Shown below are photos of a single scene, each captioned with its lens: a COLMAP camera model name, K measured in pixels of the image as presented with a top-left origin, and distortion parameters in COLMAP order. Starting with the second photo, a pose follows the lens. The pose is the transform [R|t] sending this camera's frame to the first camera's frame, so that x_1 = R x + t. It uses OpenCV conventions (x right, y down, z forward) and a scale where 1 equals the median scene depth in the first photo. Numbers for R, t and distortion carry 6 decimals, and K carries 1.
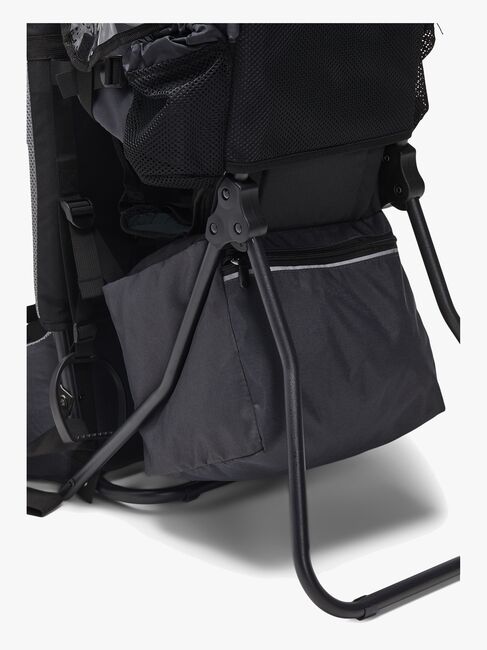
lens RADIAL K [[1791.7, 0, 243.5], [0, 1791.7, 325.0], [0, 0, 1]] dist [0.074844, -1.065500]
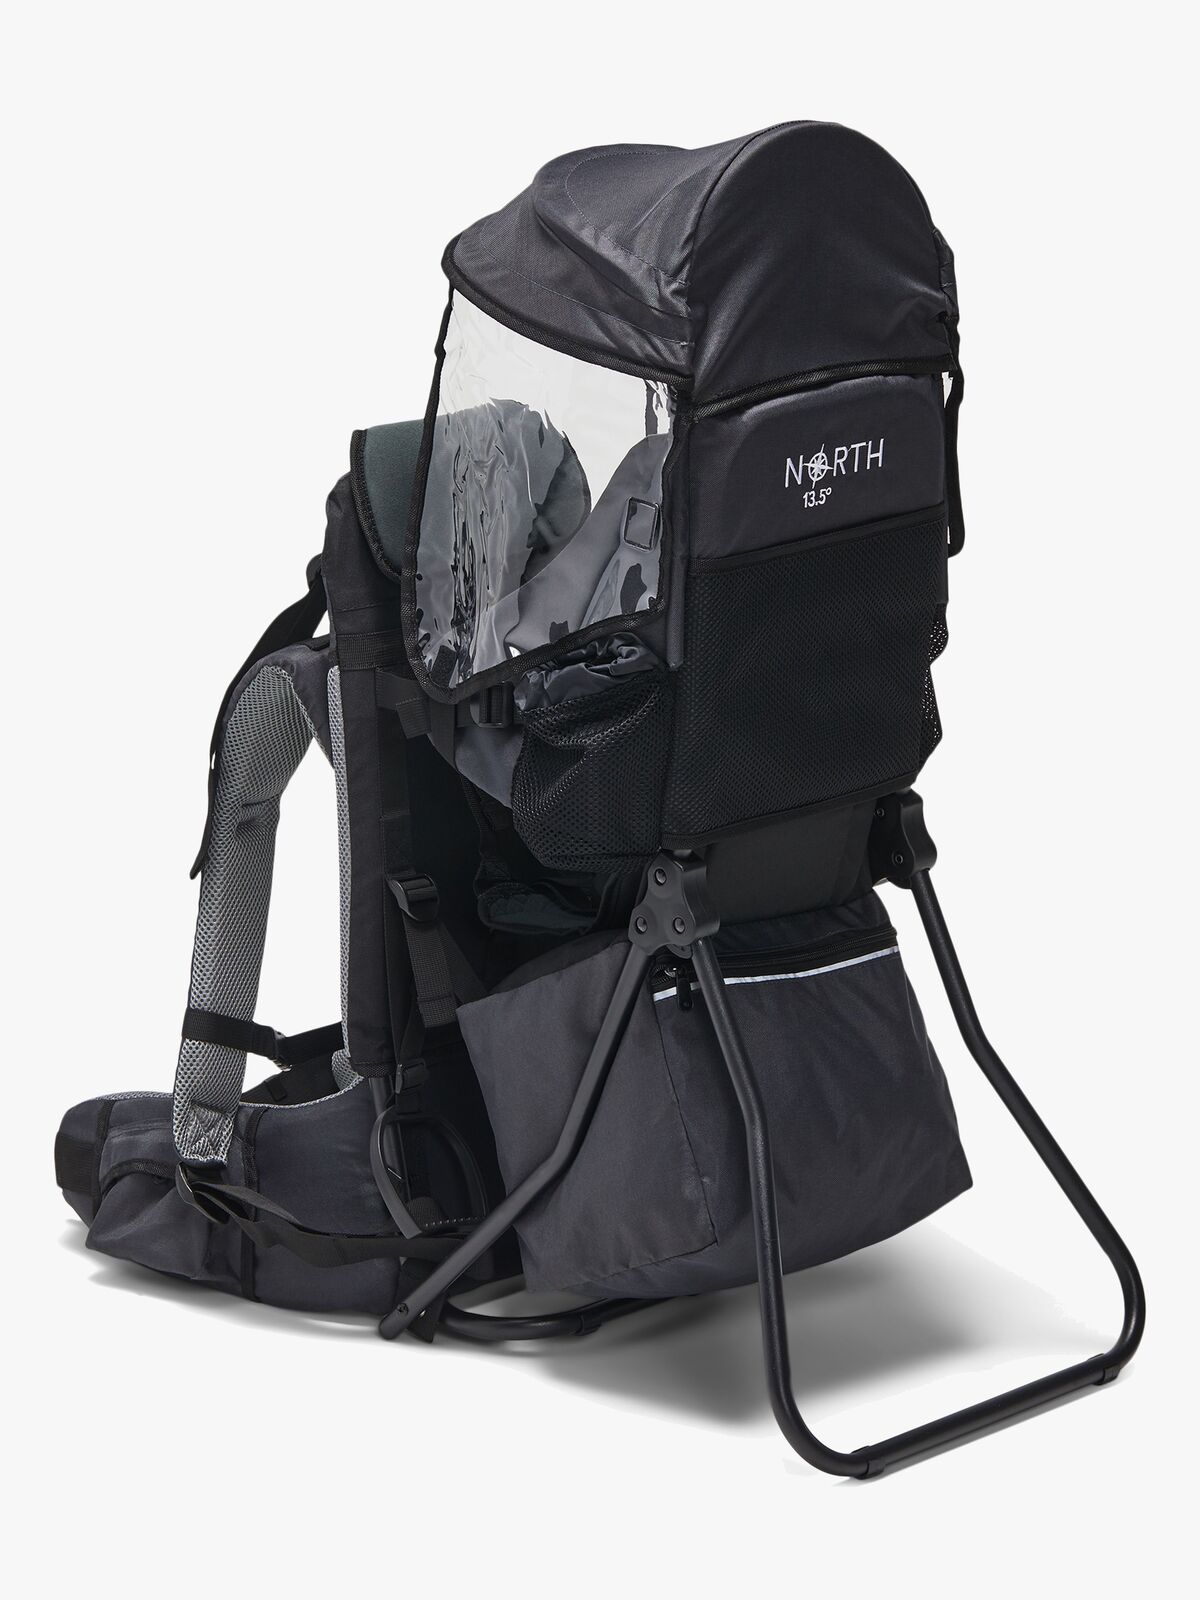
lens RADIAL K [[4410.4, 0, 600.0], [0, 4410.4, 800.0], [0, 0, 1]] dist [0.074844, -1.065500]
pose [[0.999343, -0.011887, 0.034227, -0.086162], [0.013972, 0.998019, -0.061342, 0.002621], [-0.033430, 0.061780, 0.997530, -0.682683]]
